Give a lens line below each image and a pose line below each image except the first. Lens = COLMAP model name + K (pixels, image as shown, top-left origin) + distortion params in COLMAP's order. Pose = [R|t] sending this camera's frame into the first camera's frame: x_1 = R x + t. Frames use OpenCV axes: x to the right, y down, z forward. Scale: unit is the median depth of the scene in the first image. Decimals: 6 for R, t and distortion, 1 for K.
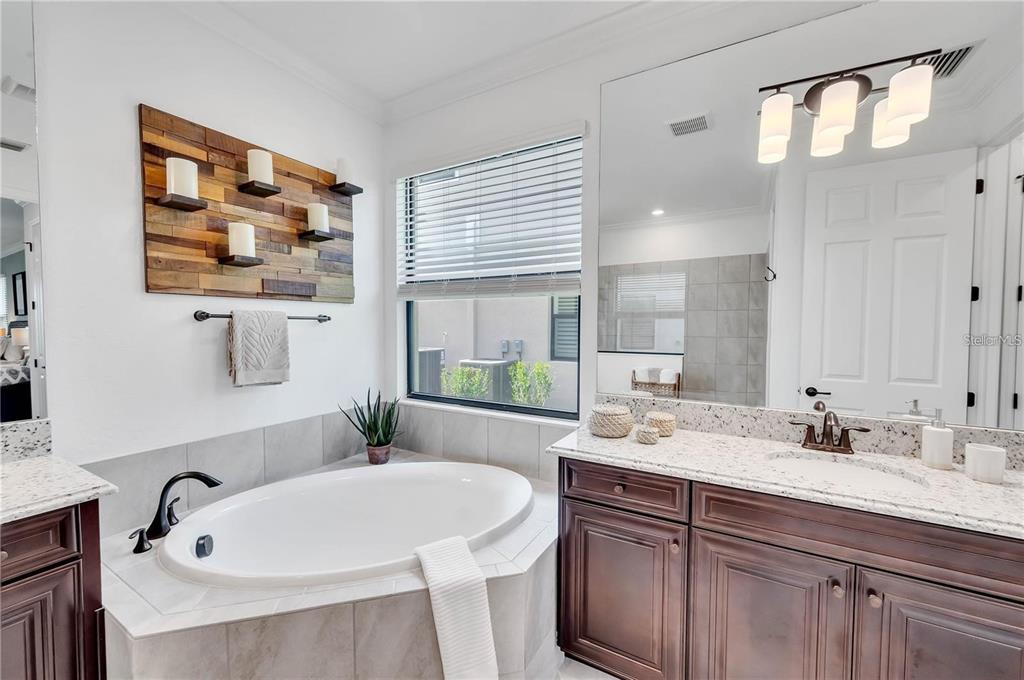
lens RADIAL K [[403.5, 0, 512.7], [0, 403.5, 344.4], [0, 0, 1]] dist [0.000823, 0.000042]
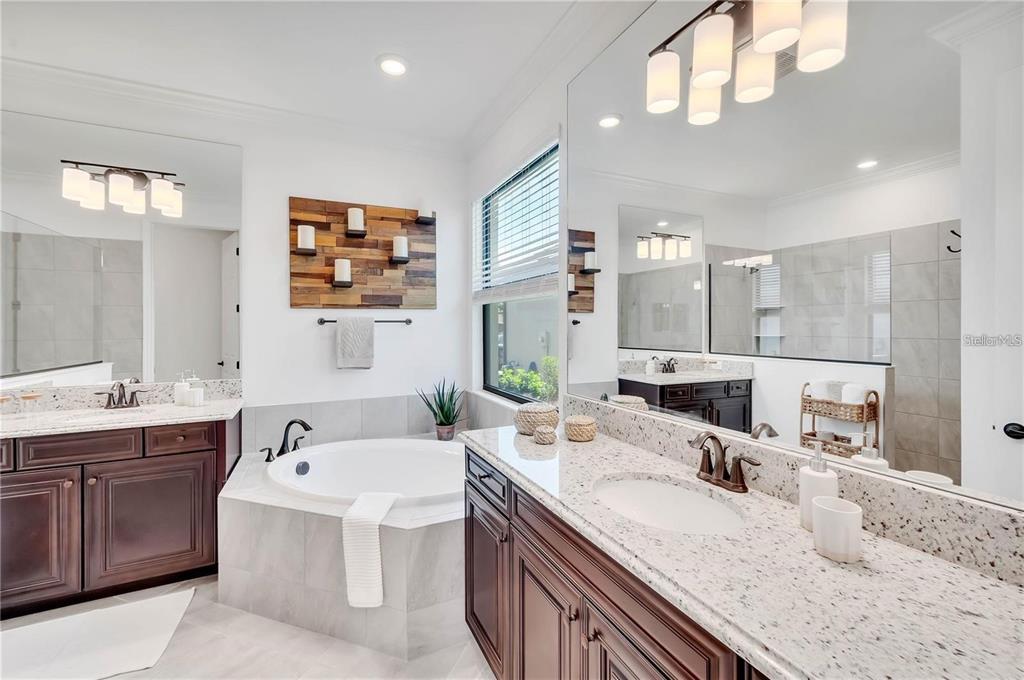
lens RADIAL K [[425.4, 0, 512.3], [0, 425.4, 330.4], [0, 0, 1]] dist [0.001433, -0.000152]
pose [[0.818112, -0.004252, -0.575043, 0.681088], [-0.016936, 0.999361, -0.031483, 0.002984], [0.574809, 0.035496, 0.817517, 0.076467]]
